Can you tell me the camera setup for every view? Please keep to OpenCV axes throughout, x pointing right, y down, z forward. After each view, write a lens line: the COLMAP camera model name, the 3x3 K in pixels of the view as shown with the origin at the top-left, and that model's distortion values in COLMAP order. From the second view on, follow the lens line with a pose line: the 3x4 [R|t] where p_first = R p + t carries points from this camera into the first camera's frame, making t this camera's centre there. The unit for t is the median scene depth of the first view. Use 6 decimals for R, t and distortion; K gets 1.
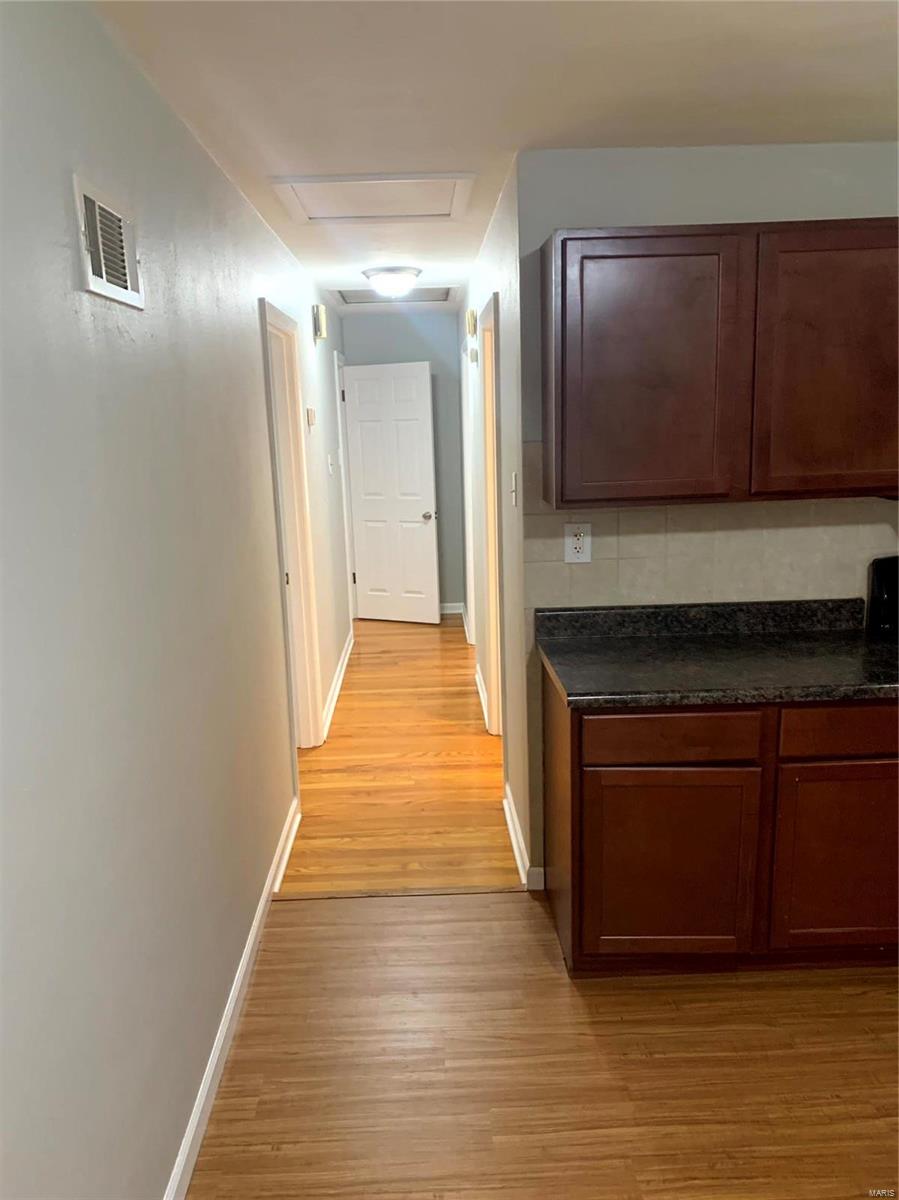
lens RADIAL K [[919.1, 0, 442.9], [0, 919.1, 605.5], [0, 0, 1]] dist [0.051829, -0.068017]
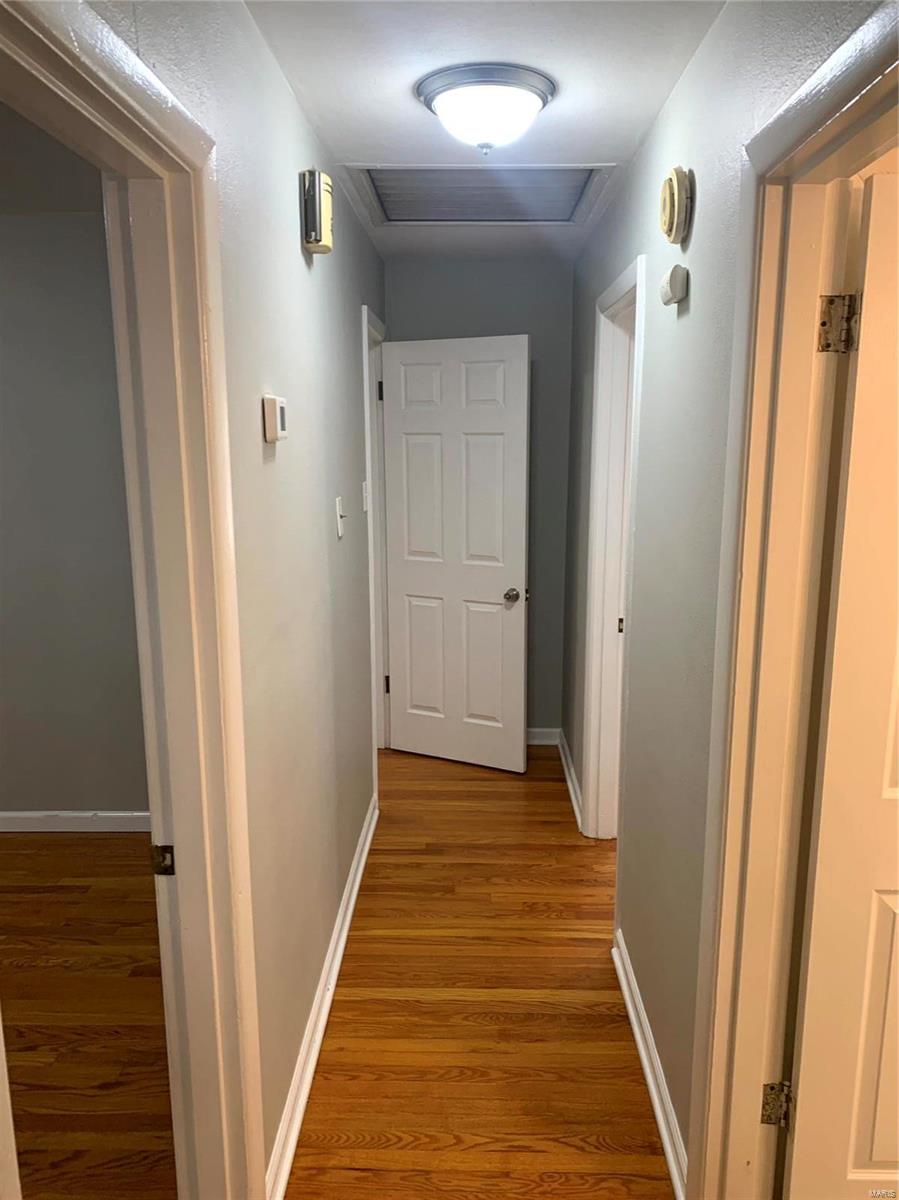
lens RADIAL K [[917.6, 0, 449.5], [0, 917.6, 600.0], [0, 0, 1]] dist [0.020322, -0.003893]
pose [[0.998246, 0.038930, -0.044595, -0.033394], [-0.039762, 0.999048, -0.017921, -0.089027], [0.043855, 0.019663, 0.998844, 0.439953]]
